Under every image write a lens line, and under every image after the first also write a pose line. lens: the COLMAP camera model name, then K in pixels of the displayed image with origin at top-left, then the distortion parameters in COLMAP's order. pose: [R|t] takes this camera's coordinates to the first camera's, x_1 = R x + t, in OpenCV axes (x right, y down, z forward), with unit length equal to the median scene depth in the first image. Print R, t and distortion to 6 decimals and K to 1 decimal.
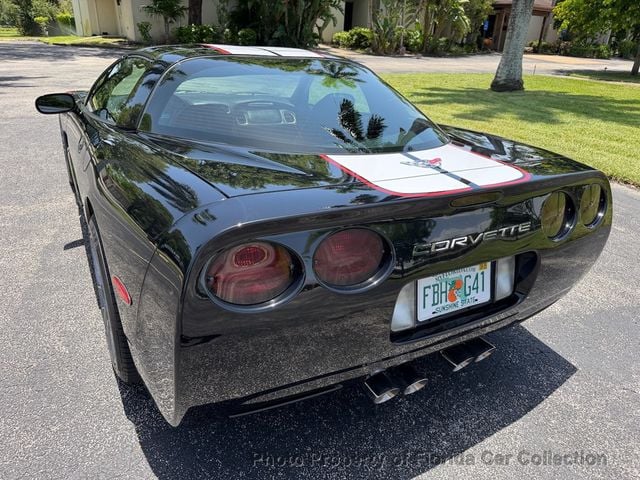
lens RADIAL K [[443.3, 0, 311.7], [0, 443.3, 248.1], [0, 0, 1]] dist [0.008370, -0.005517]
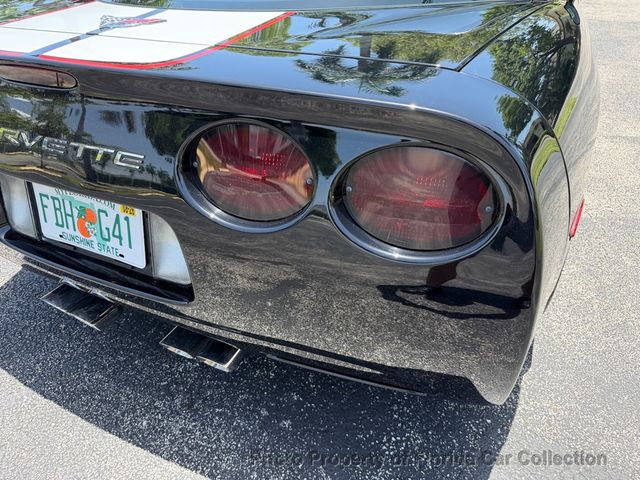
lens RADIAL K [[448.5, 0, 322.9], [0, 448.5, 241.6], [0, 0, 1]] dist [0.009514, -0.020326]
pose [[0.598776, 0.413887, -0.685685, 0.988933], [-0.294207, 0.909937, 0.292331, -0.176059], [0.744923, 0.026692, 0.666617, 0.797407]]
